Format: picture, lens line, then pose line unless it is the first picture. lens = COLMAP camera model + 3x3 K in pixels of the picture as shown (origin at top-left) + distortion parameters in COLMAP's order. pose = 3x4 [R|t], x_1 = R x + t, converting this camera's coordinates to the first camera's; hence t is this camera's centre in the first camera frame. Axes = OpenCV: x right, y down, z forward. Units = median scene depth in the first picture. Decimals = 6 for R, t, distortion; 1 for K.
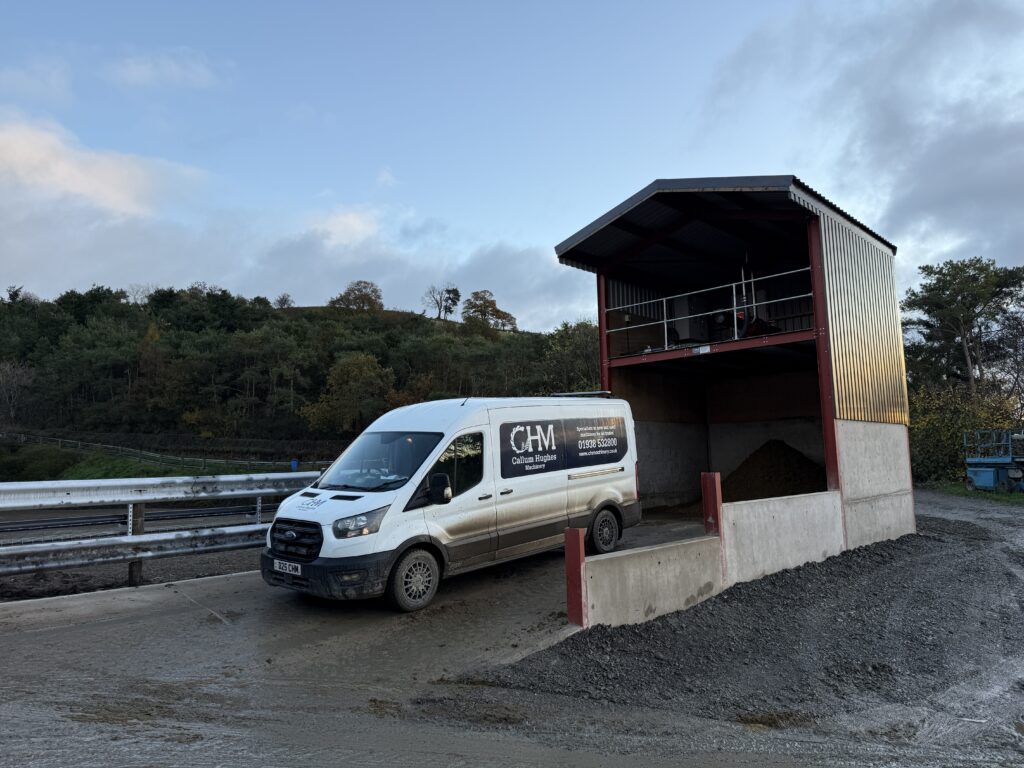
lens RADIAL K [[715.9, 0, 517.9], [0, 715.9, 386.4], [0, 0, 1]] dist [0.097542, -0.139206]
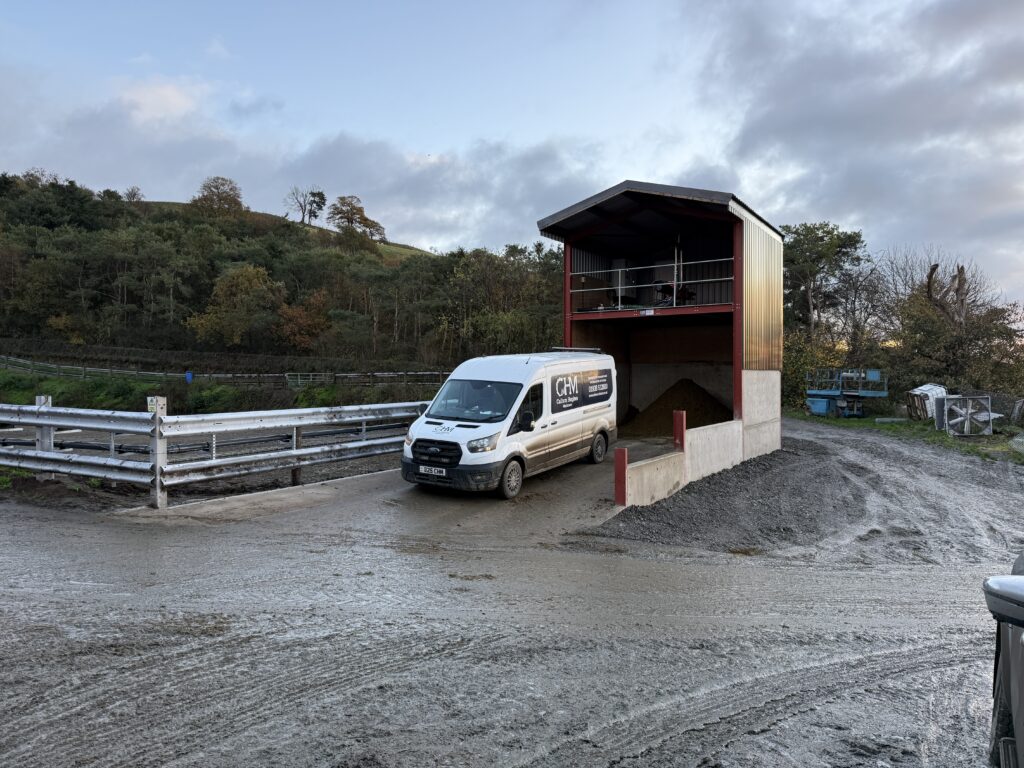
lens RADIAL K [[716.6, 0, 513.8], [0, 716.6, 387.6], [0, 0, 1]] dist [0.097931, -0.139404]
pose [[0.981274, 0.021665, 0.191397, -0.050972], [-0.044813, 0.992066, 0.117457, -0.012598], [-0.187334, -0.123835, 0.974459, -0.055453]]
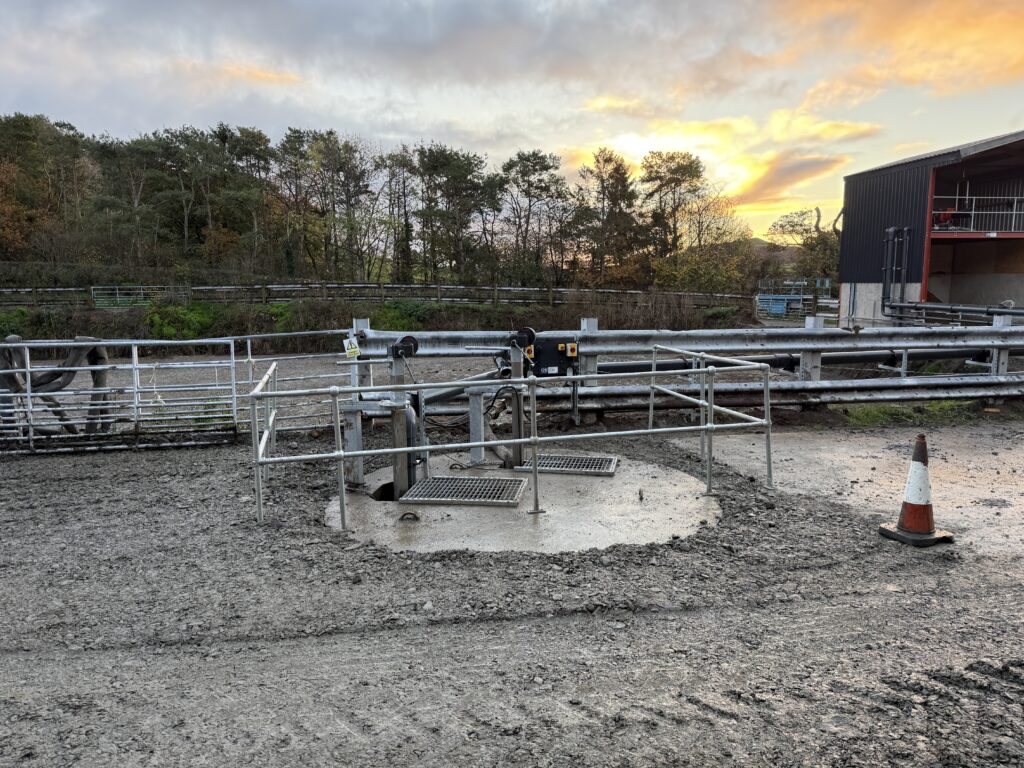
lens RADIAL K [[715.2, 0, 510.4], [0, 715.2, 387.9], [0, 0, 1]] dist [0.101182, -0.141796]
pose [[0.625126, -0.093872, 0.774859, -0.379632], [-0.091928, 0.976977, 0.192523, 0.015618], [-0.775092, -0.191582, 0.602104, 0.171160]]
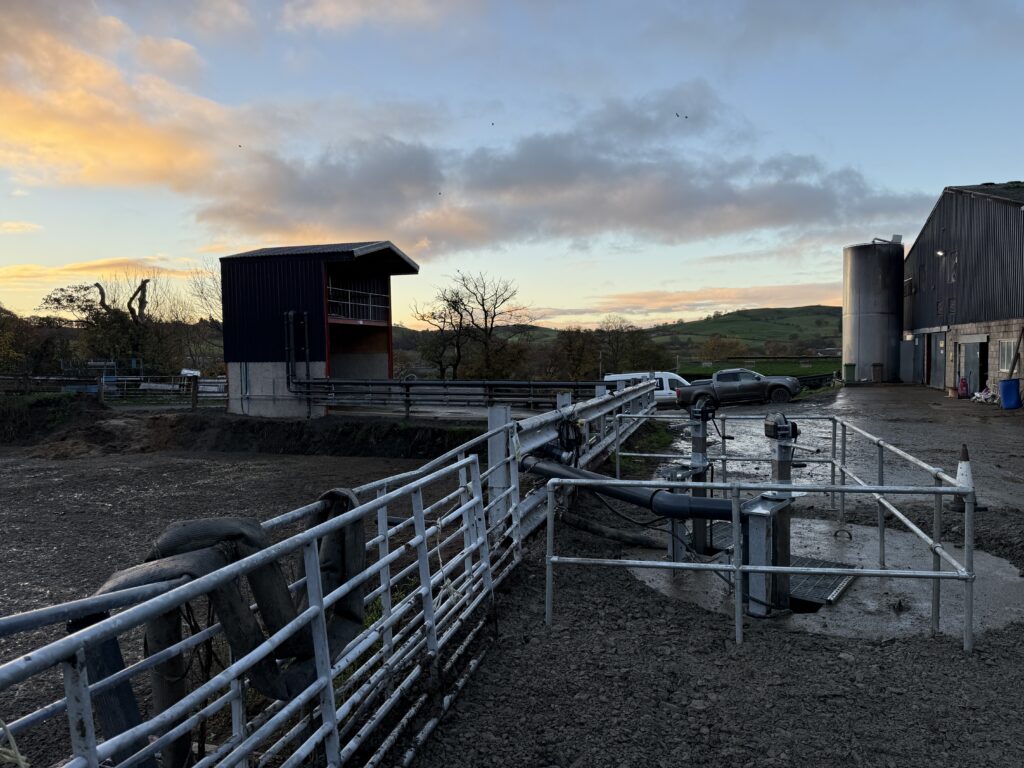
lens RADIAL K [[709.2, 0, 511.8], [0, 709.2, 388.0], [0, 0, 1]] dist [0.111120, -0.162975]
pose [[-0.396063, -0.013398, 0.918125, -0.377731], [-0.078396, 0.996736, -0.019273, 0.029211], [-0.914870, -0.079611, -0.395821, 0.296873]]
